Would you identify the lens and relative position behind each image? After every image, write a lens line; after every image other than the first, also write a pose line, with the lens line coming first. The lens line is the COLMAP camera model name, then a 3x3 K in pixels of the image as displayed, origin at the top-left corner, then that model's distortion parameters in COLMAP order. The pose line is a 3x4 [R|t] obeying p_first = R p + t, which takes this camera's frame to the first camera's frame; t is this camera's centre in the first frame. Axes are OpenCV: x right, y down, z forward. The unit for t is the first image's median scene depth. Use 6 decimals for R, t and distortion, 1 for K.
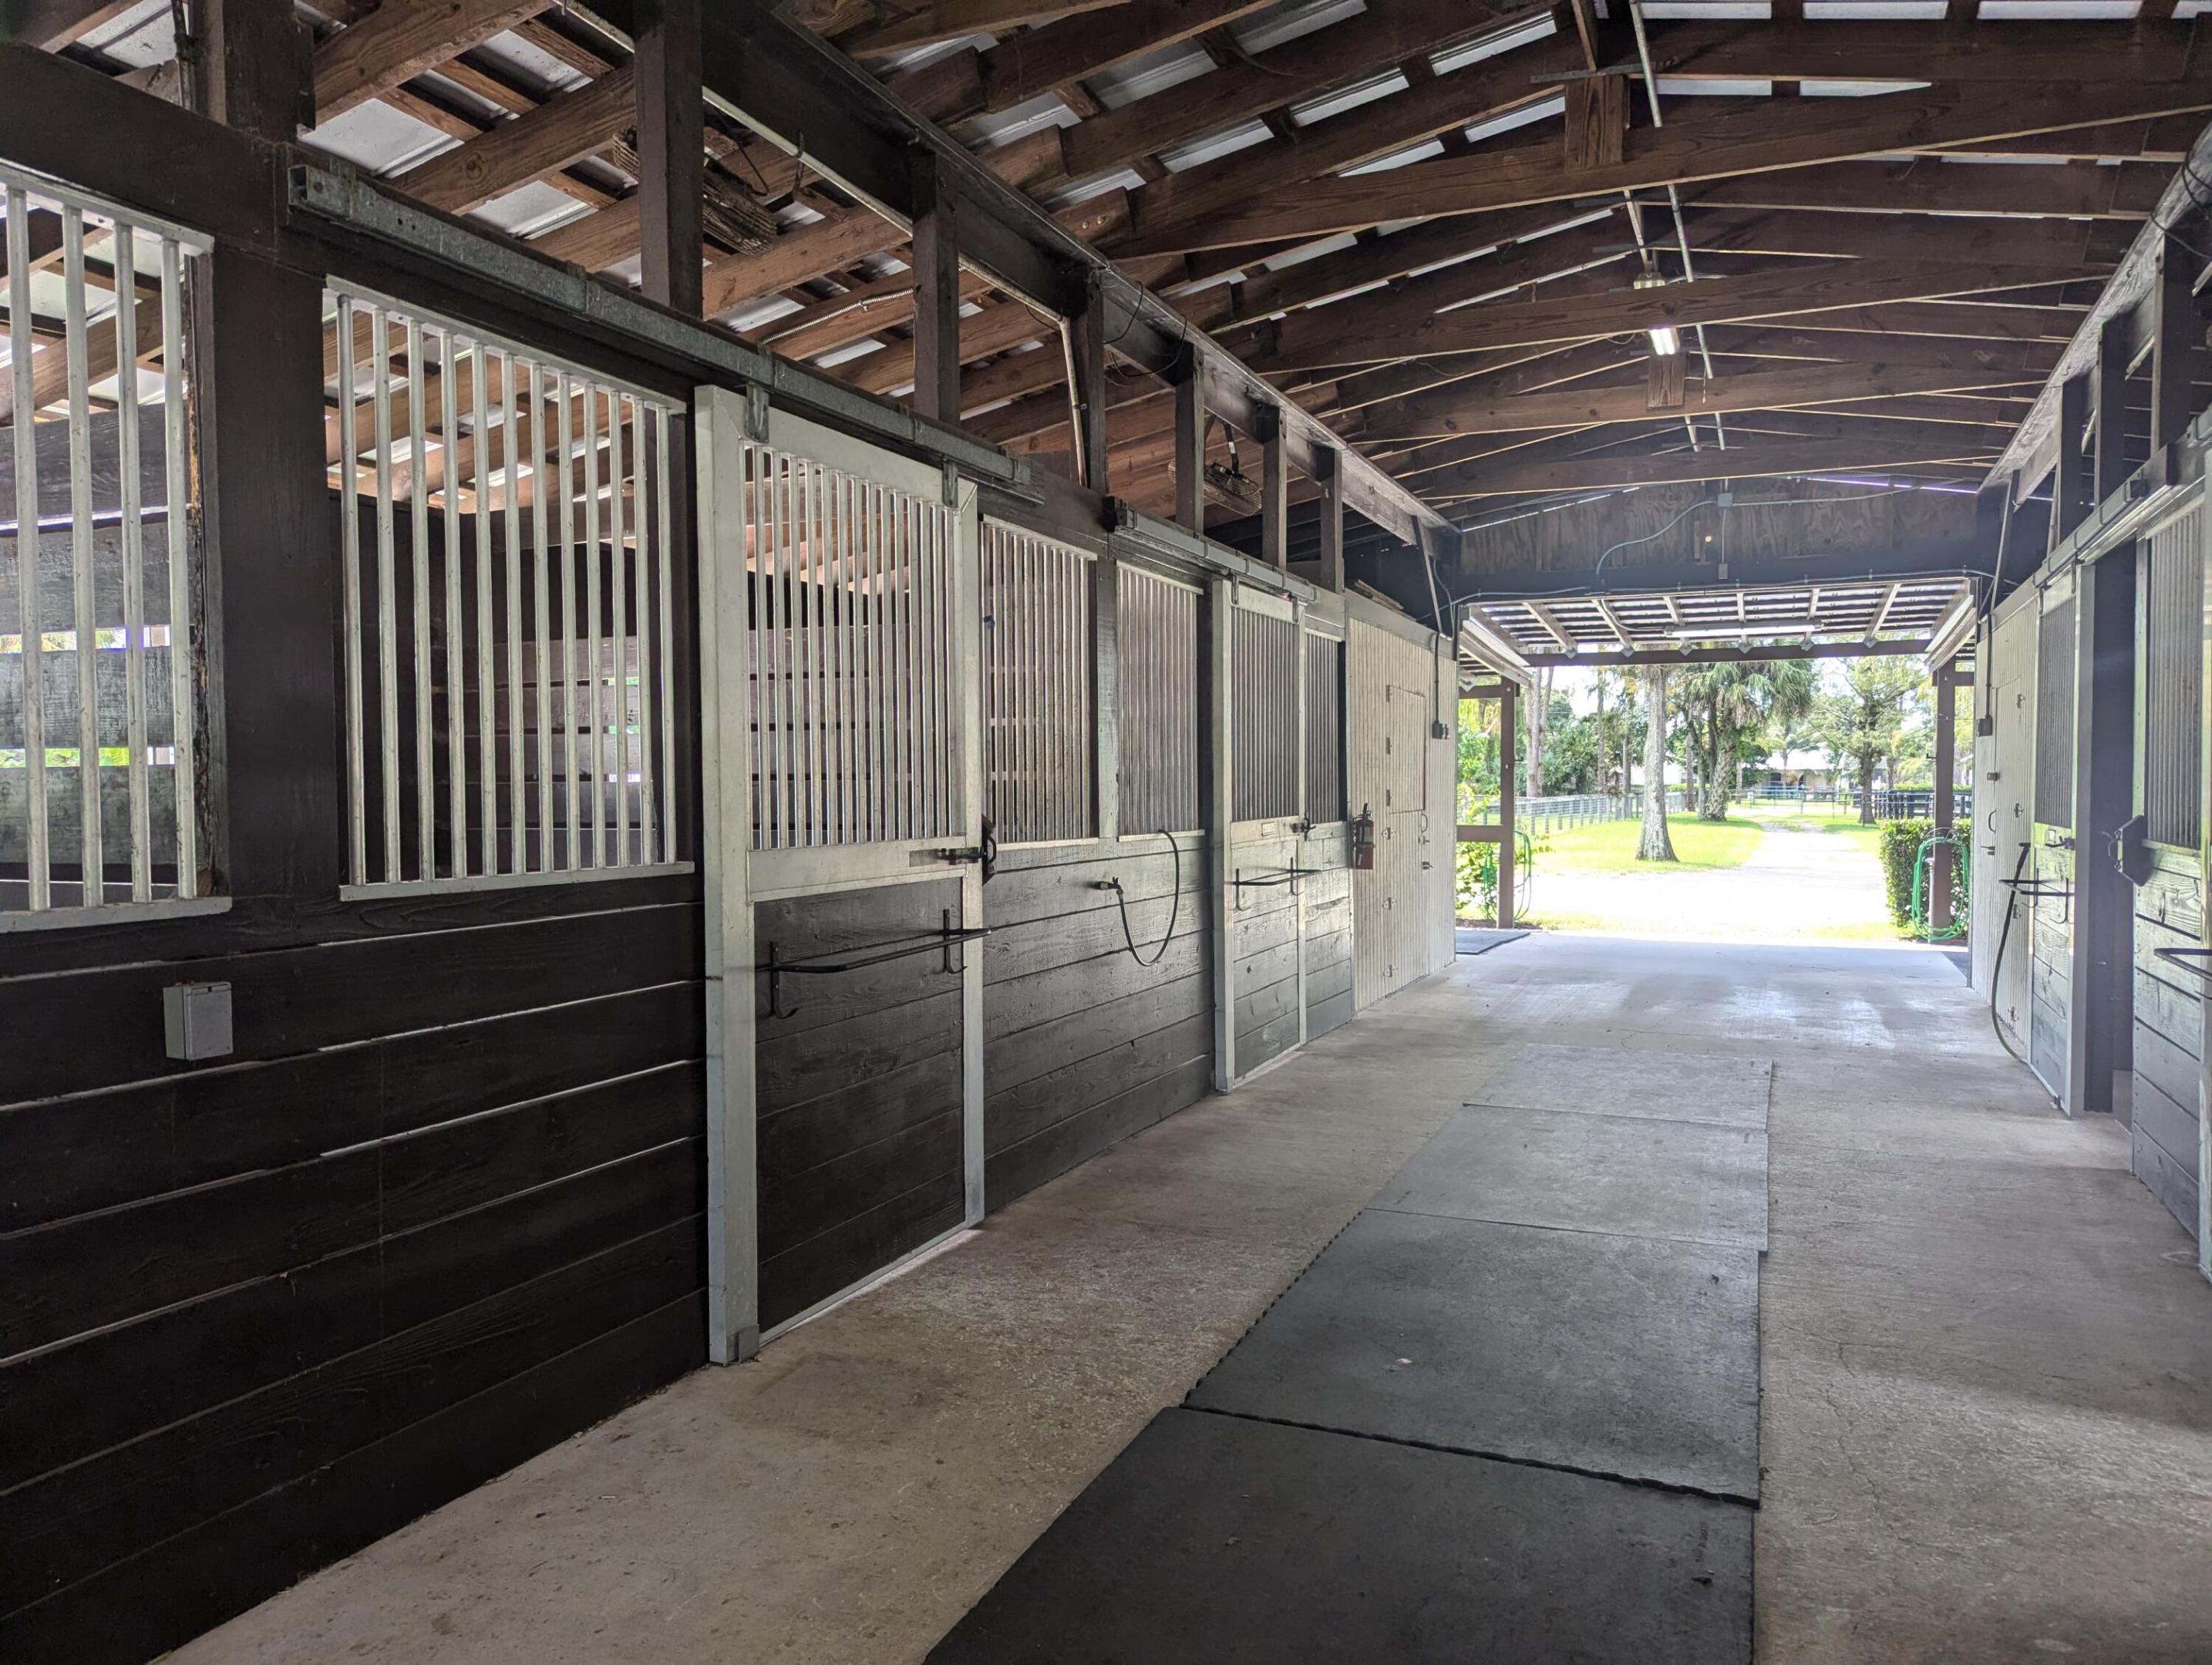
lens RADIAL K [[1555.0, 0, 1106.0], [0, 1555.0, 832.5], [0, 0, 1]] dist [0.056711, -0.053190]
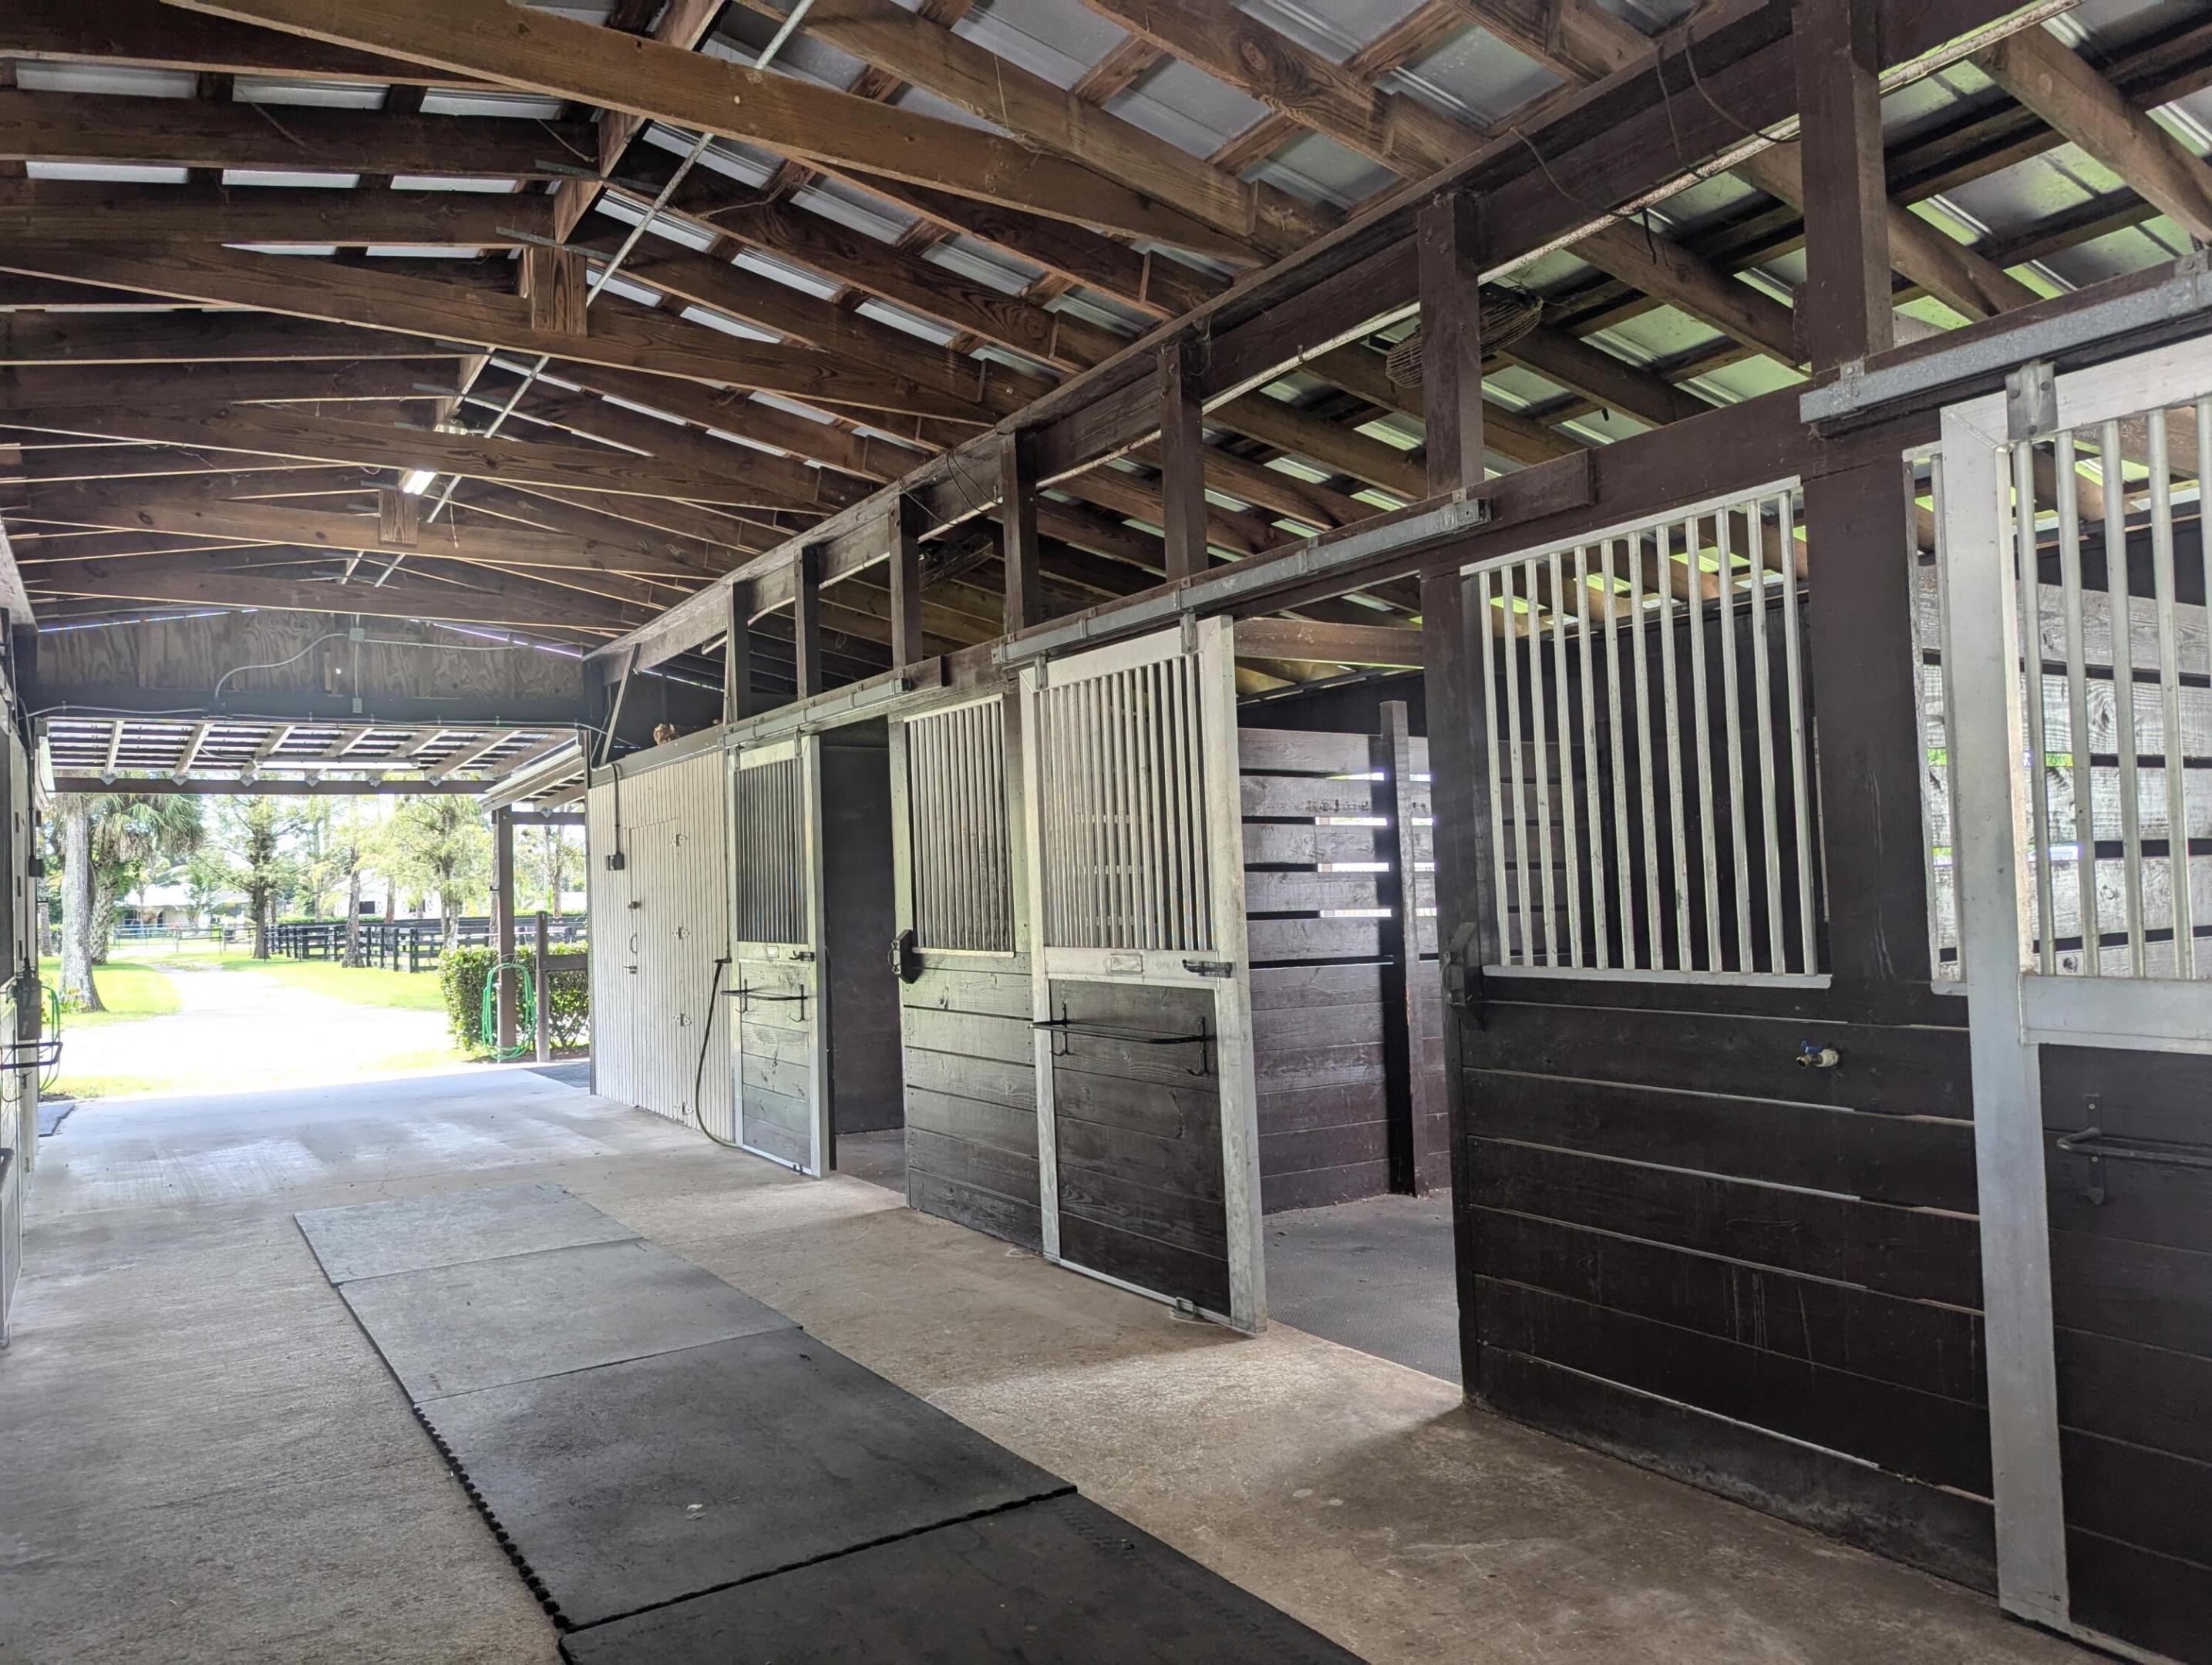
lens RADIAL K [[1557.8, 0, 1106.0], [0, 1557.8, 832.5], [0, 0, 1]] dist [0.001779, 0.000619]
pose [[0.552785, 0.012063, 0.833237, -0.162603], [0.058650, 0.996853, -0.053341, -0.006180], [-0.831257, 0.078355, 0.550338, 0.069870]]
